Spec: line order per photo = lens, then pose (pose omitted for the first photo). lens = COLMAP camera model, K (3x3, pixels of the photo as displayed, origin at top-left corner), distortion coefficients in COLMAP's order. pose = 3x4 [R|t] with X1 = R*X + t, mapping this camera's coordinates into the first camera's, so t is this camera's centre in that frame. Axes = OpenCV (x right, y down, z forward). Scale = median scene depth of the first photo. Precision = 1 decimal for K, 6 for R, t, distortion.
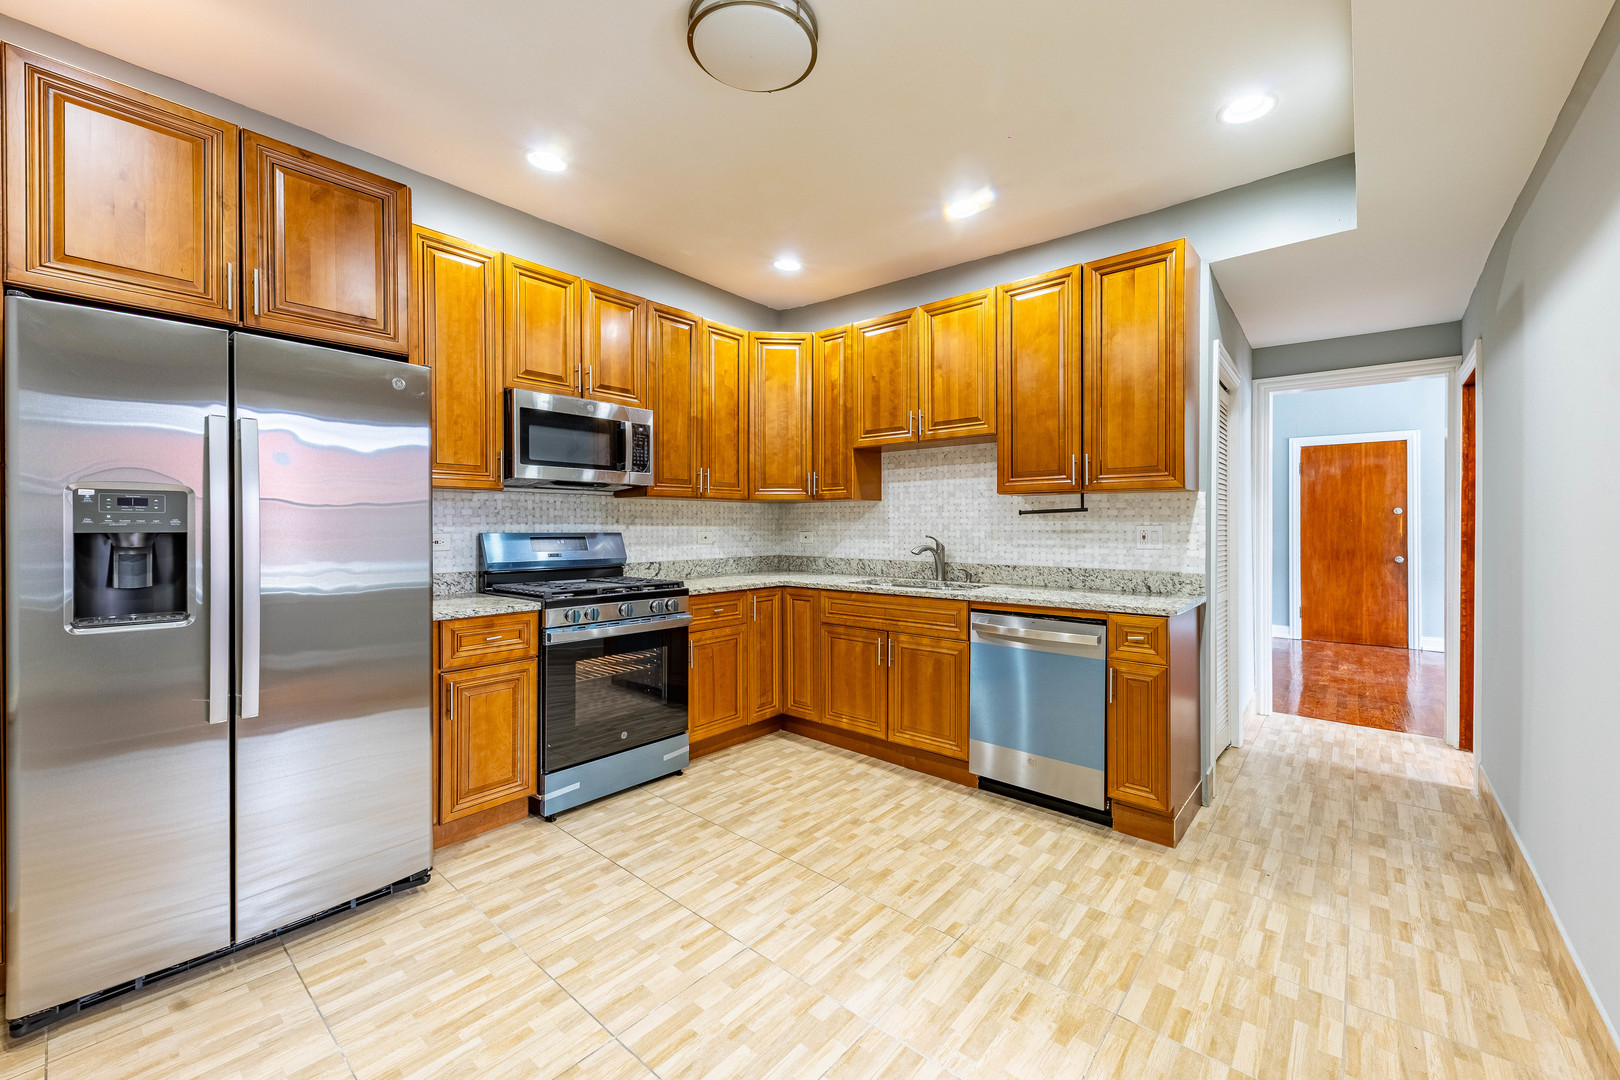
lens RADIAL K [[644.3, 0, 795.4], [0, 644.3, 530.5], [0, 0, 1]] dist [0.002248, -0.000304]
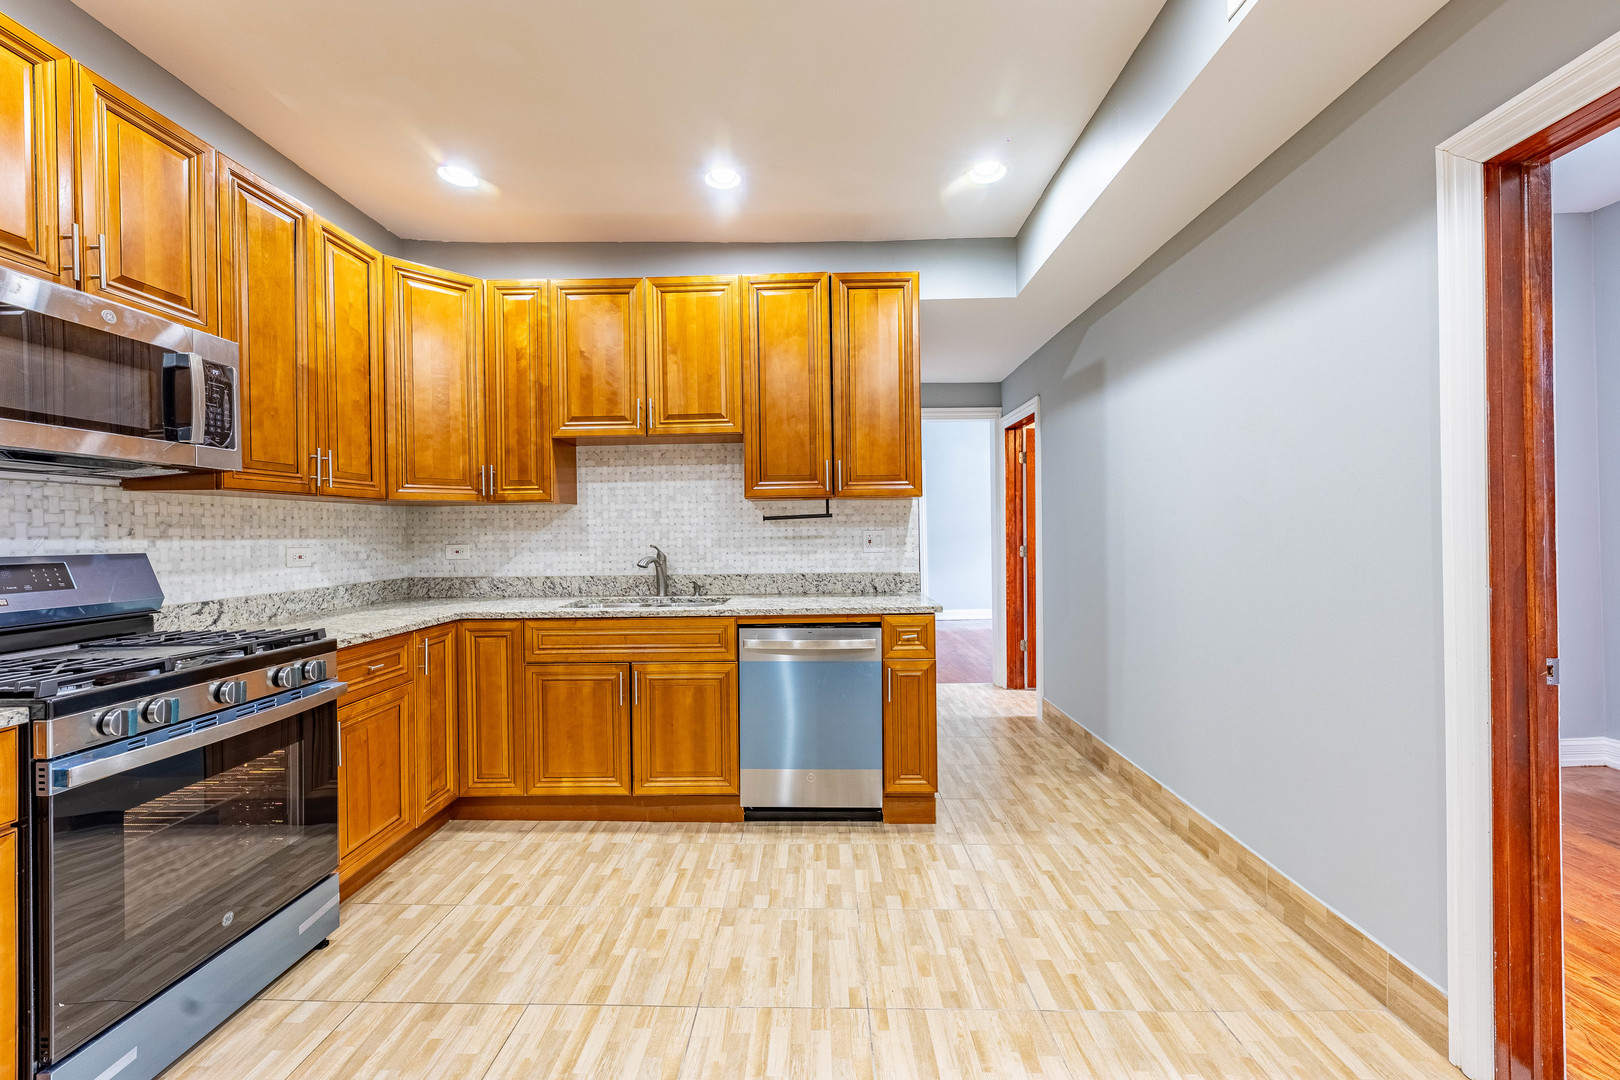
lens RADIAL K [[644.8, 0, 808.8], [0, 644.8, 533.9], [0, 0, 1]] dist [0.003208, -0.000216]
pose [[0.763786, -0.013051, 0.645337, -0.214802], [0.018139, 0.999835, -0.001248, -0.002513], [-0.645214, 0.012659, 0.763897, 0.225699]]
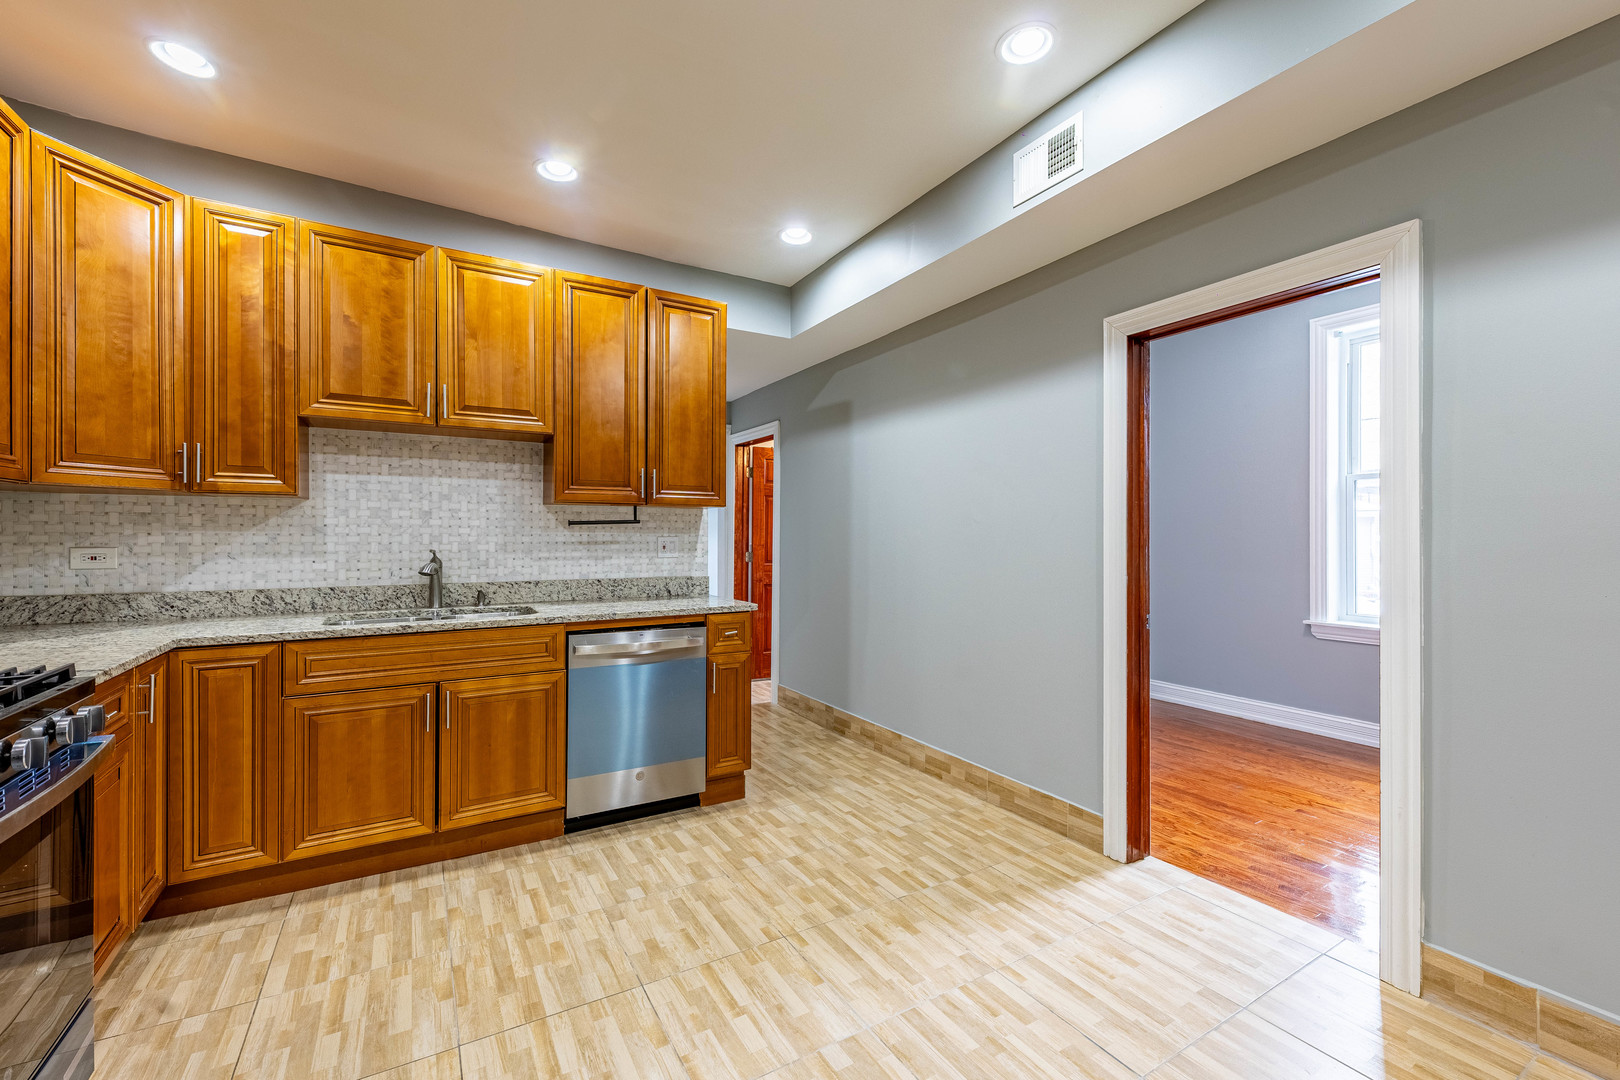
lens RADIAL K [[662.5, 0, 807.1], [0, 662.5, 538.8], [0, 0, 1]] dist [0.014213, -0.005736]
pose [[0.311971, -0.004052, 0.950083, -0.447116], [0.004381, 0.999986, 0.002826, -0.006038], [-0.950081, 0.003281, 0.311985, 0.372981]]
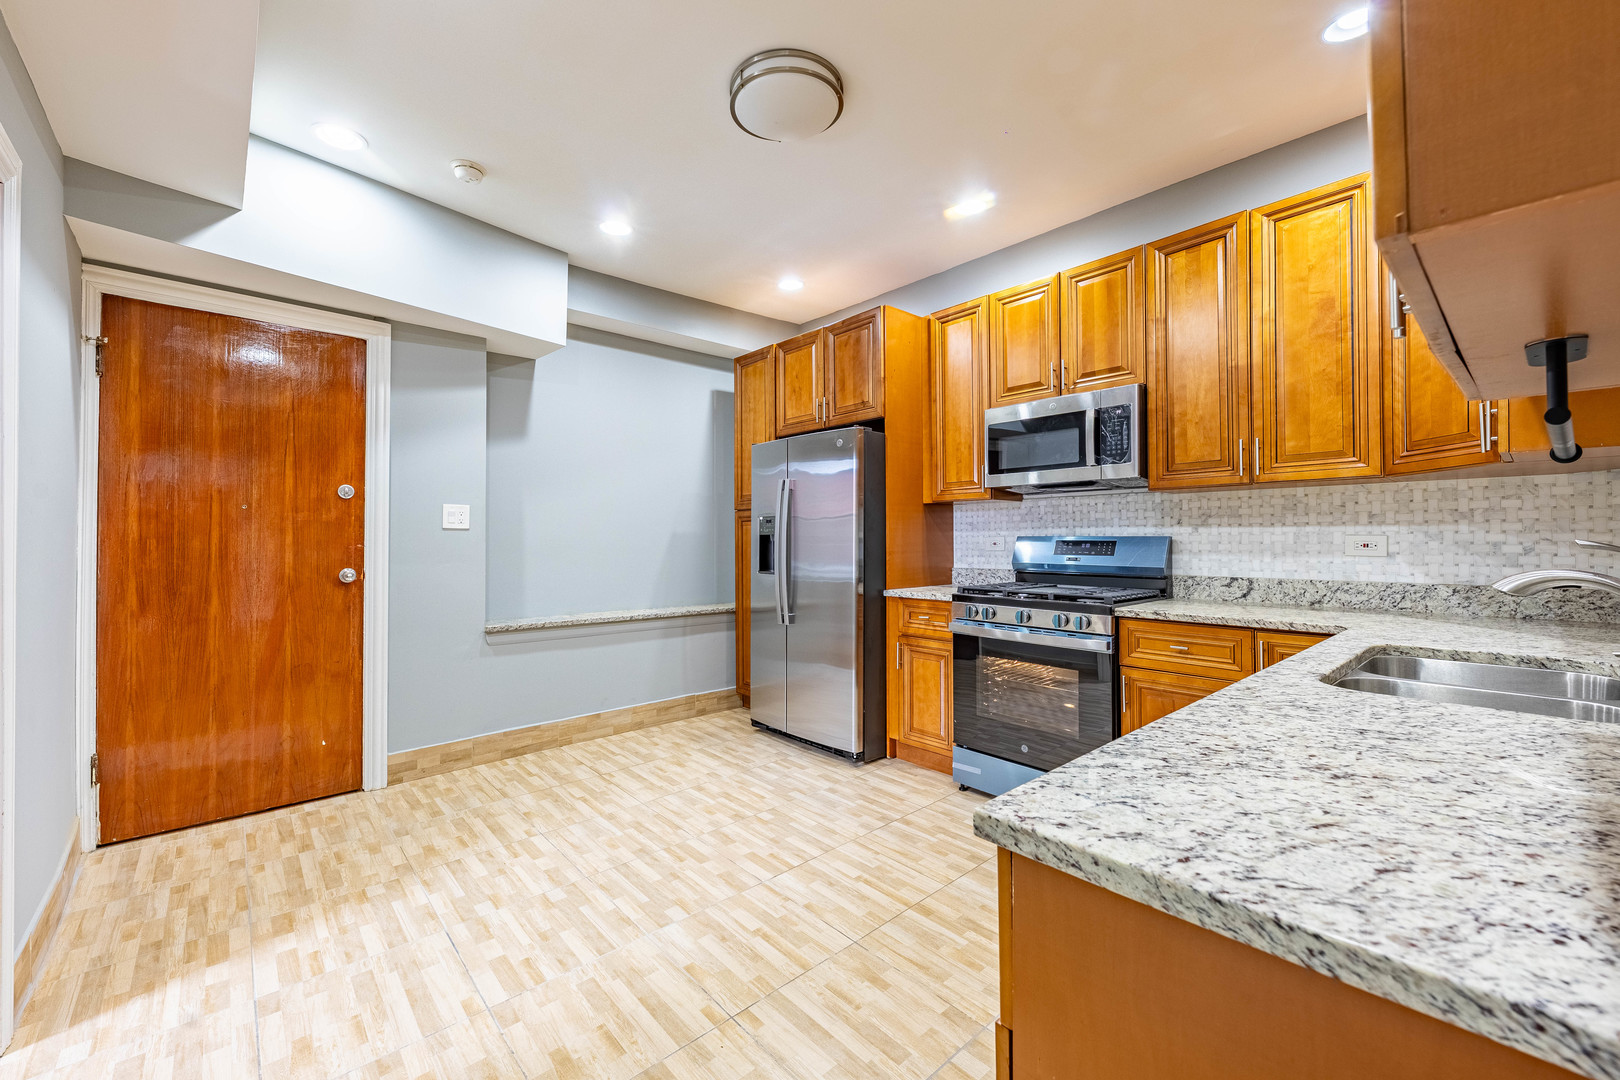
lens RADIAL K [[635.1, 0, 810.0], [0, 635.1, 540.0], [0, 0, 1]] dist [-0.001761, -0.000236]
pose [[-0.116094, 0.002196, -0.993236, 0.635518], [-0.003214, 0.999991, 0.002587, 0.007996], [0.993233, 0.003493, -0.116086, 0.720391]]
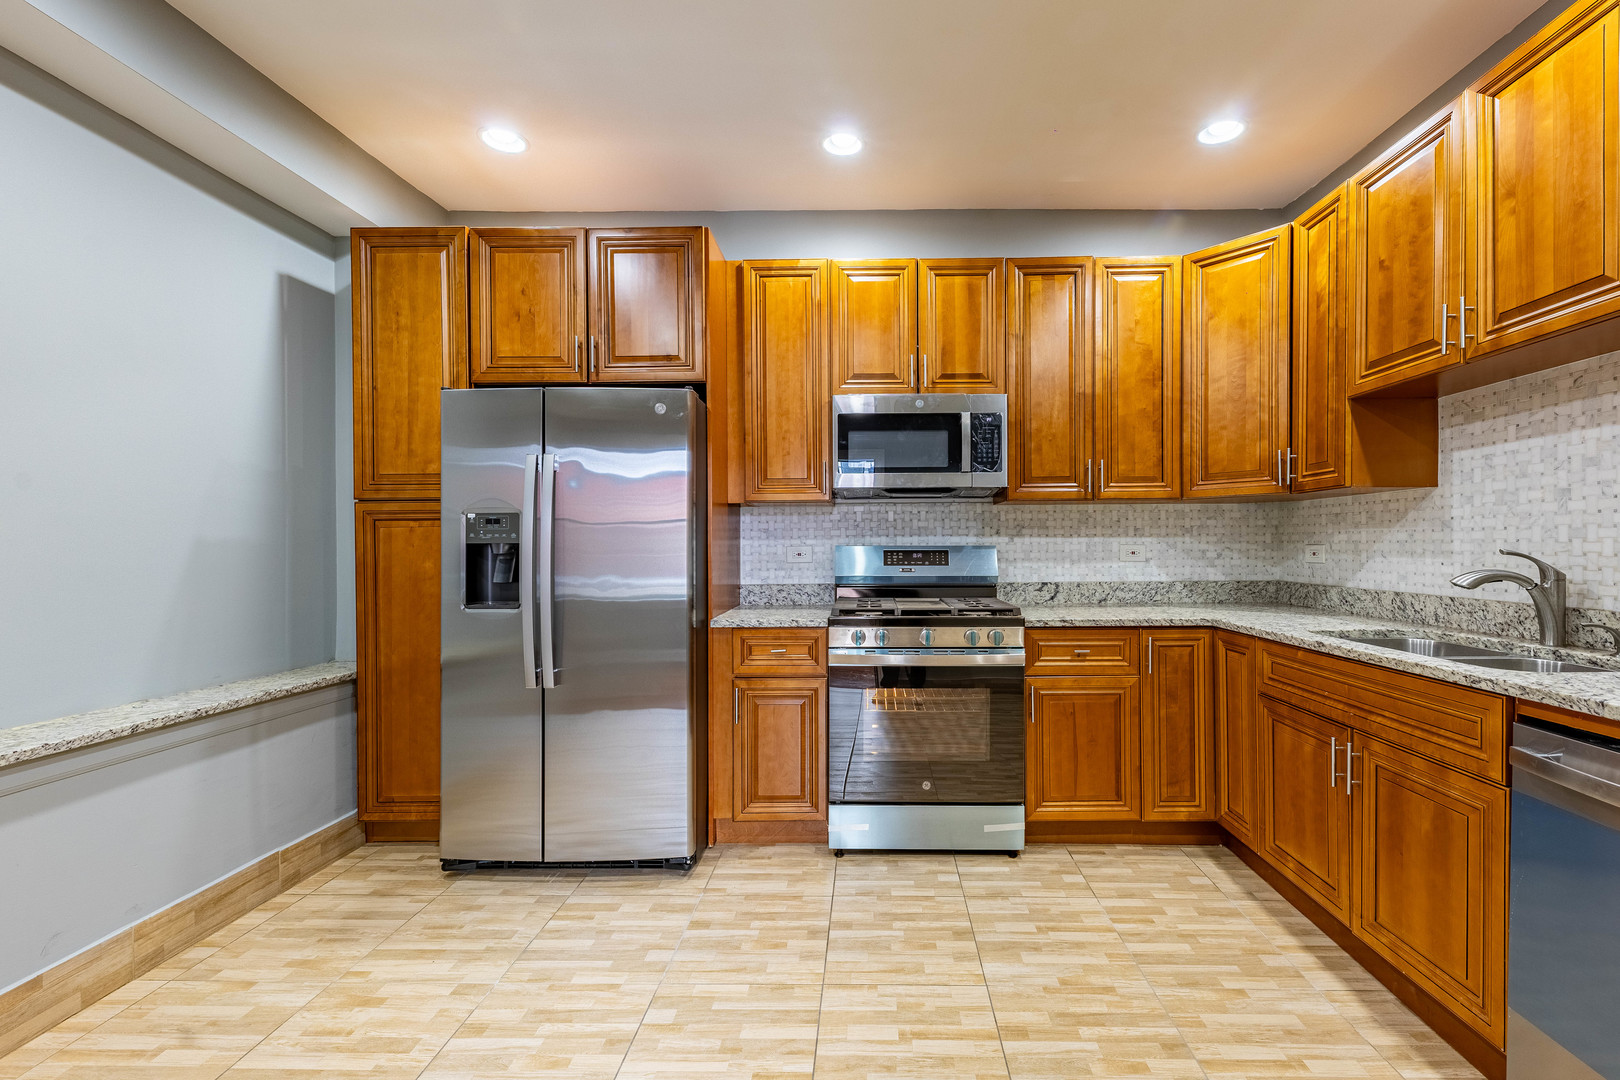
lens RADIAL K [[657.9, 0, 857.3], [0, 657.9, 550.3], [0, 0, 1]] dist [0.002190, -0.000504]
pose [[0.651856, 0.003112, -0.758337, 0.293794], [0.000127, 0.999991, 0.004213, 0.006234], [0.758343, -0.002843, 0.651850, 0.336545]]
